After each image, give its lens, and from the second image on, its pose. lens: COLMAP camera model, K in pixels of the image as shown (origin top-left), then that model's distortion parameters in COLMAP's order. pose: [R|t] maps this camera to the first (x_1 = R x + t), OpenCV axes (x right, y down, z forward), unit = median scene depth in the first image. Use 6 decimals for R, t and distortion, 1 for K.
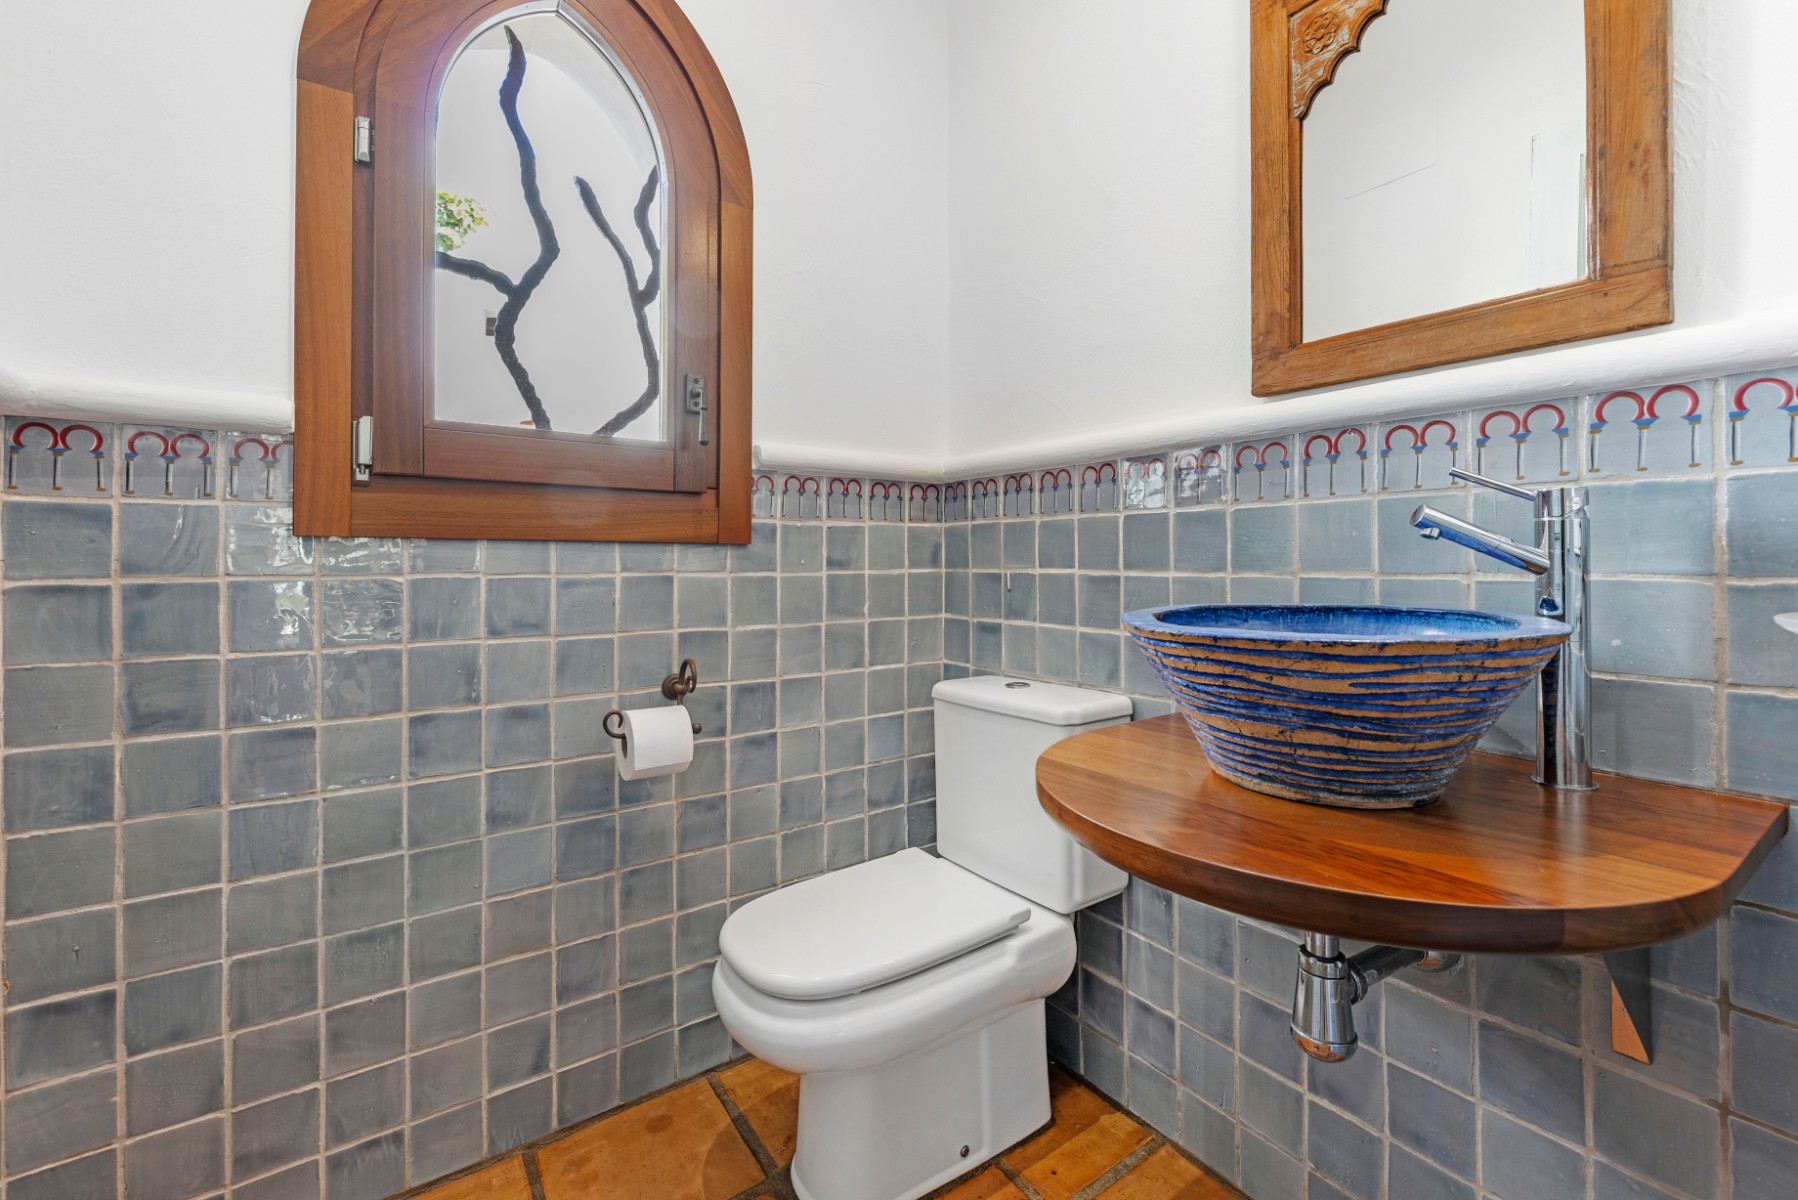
lens RADIAL K [[765.3, 0, 894.8], [0, 765.3, 588.8], [0, 0, 1]] dist [-0.000864, -0.000448]
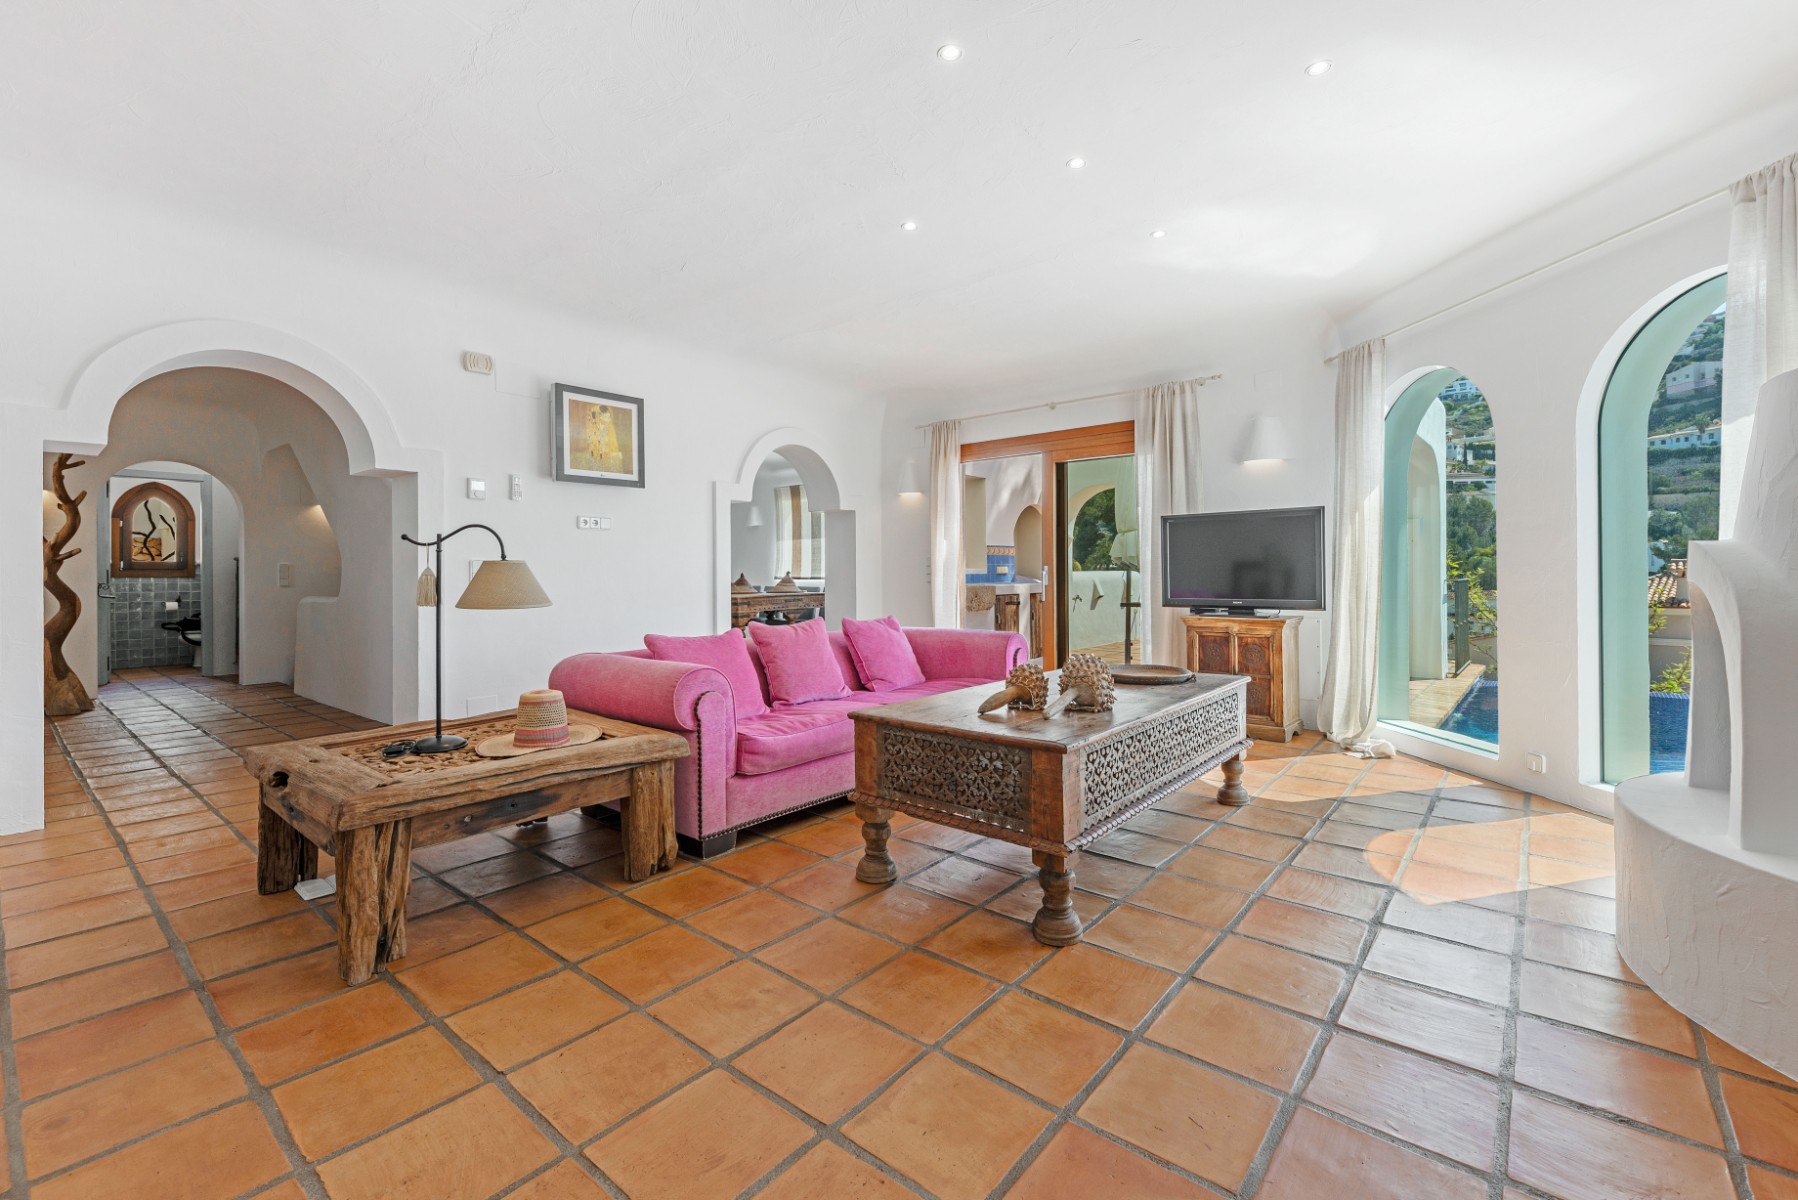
lens RADIAL K [[765.3, 0, 894.8], [0, 765.3, 588.8], [0, 0, 1]] dist [-0.000864, -0.000448]
pose [[0.961946, -0.007833, 0.273128, 3.667342], [0.011601, 0.999858, -0.012184, 0.178735], [-0.272994, 0.014888, 0.961900, -6.654971]]
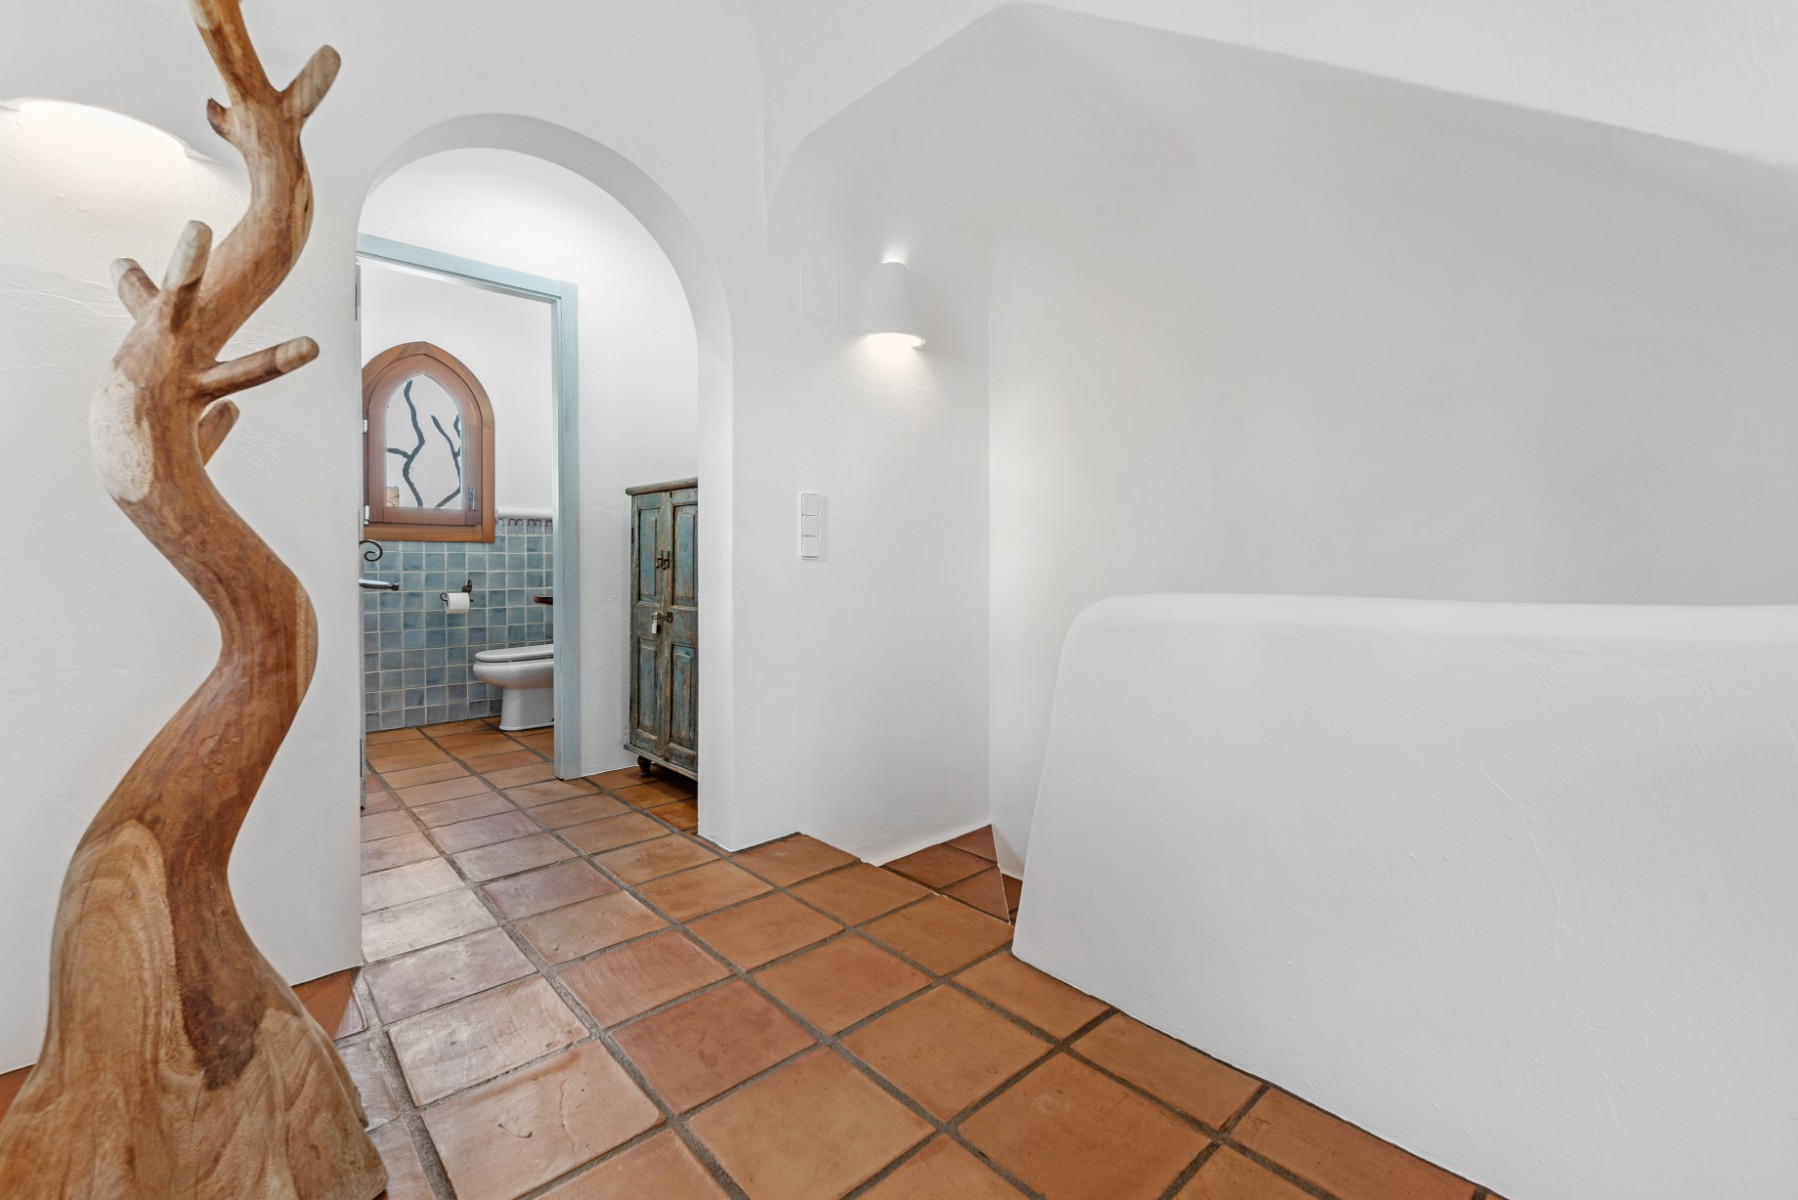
lens RADIAL K [[753.7, 0, 899.0], [0, 753.7, 600.0], [0, 0, 1]] dist [-0.023205, -0.000021]
pose [[0.988838, -0.002333, 0.148973, 0.984797], [-0.000330, 0.999841, 0.017846, 0.117739], [-0.148991, -0.017696, 0.988680, -2.230618]]
